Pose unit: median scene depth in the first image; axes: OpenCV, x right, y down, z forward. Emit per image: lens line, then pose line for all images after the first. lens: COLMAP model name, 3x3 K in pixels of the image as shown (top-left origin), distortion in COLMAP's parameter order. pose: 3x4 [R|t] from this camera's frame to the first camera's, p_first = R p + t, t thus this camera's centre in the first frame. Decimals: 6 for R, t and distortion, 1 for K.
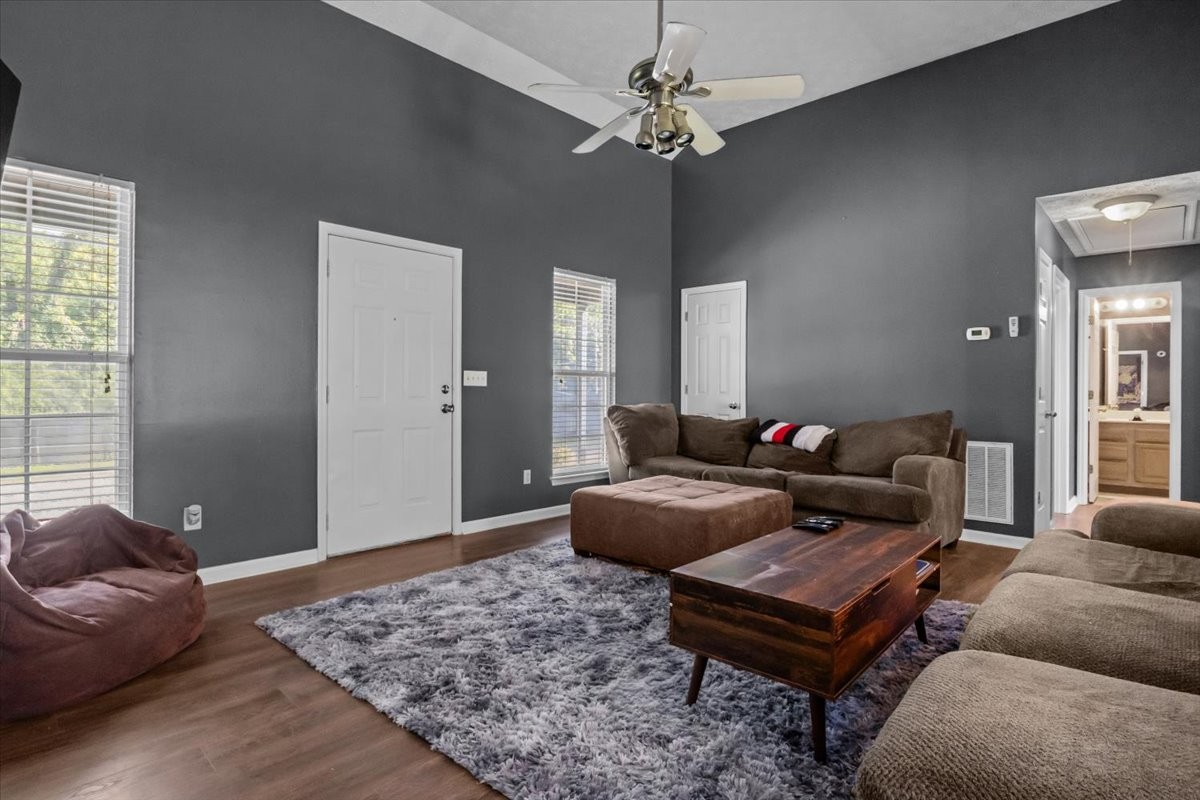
lens RADIAL K [[611.0, 0, 596.3], [0, 611.0, 386.2], [0, 0, 1]] dist [-0.002344, -0.000295]
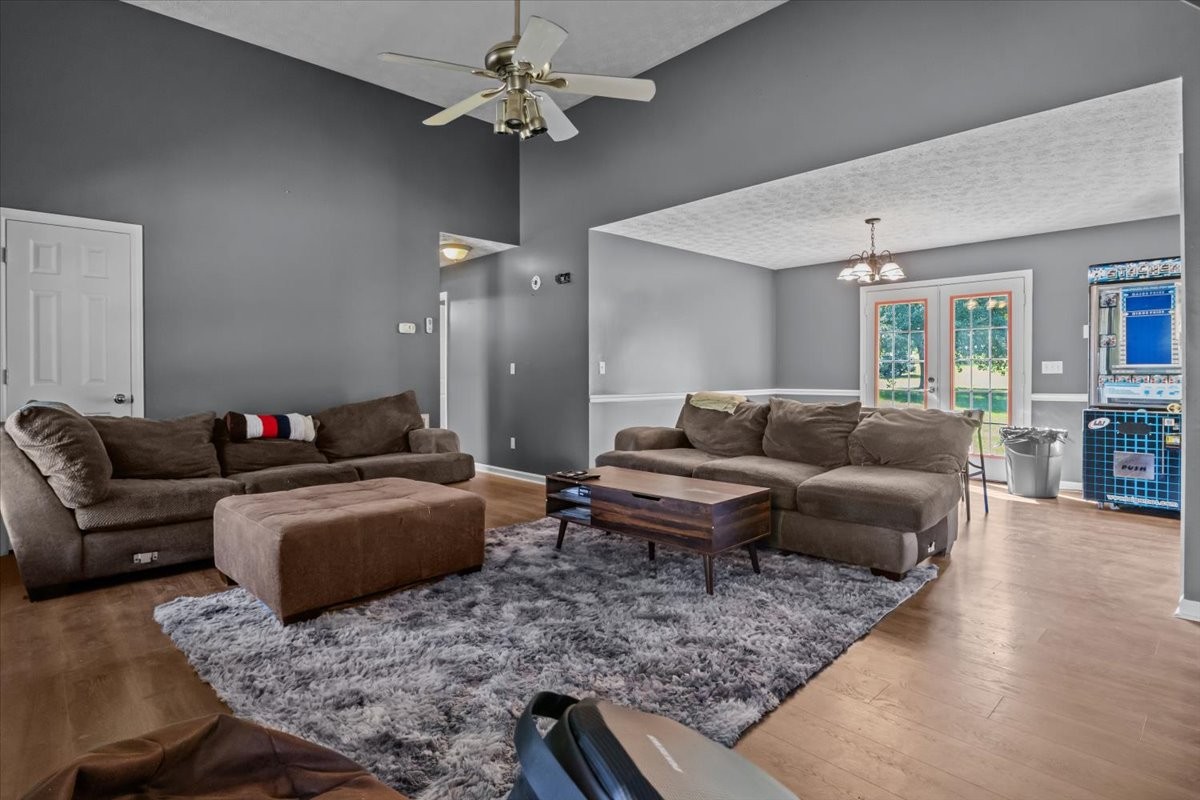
lens RADIAL K [[611.0, 0, 596.3], [0, 611.0, 386.2], [0, 0, 1]] dist [-0.002344, -0.000295]
pose [[0.050817, -0.032847, 0.998168, -0.894847], [-0.004871, 0.999439, 0.033137, -0.016100], [-0.998696, -0.006546, 0.050629, 0.825785]]
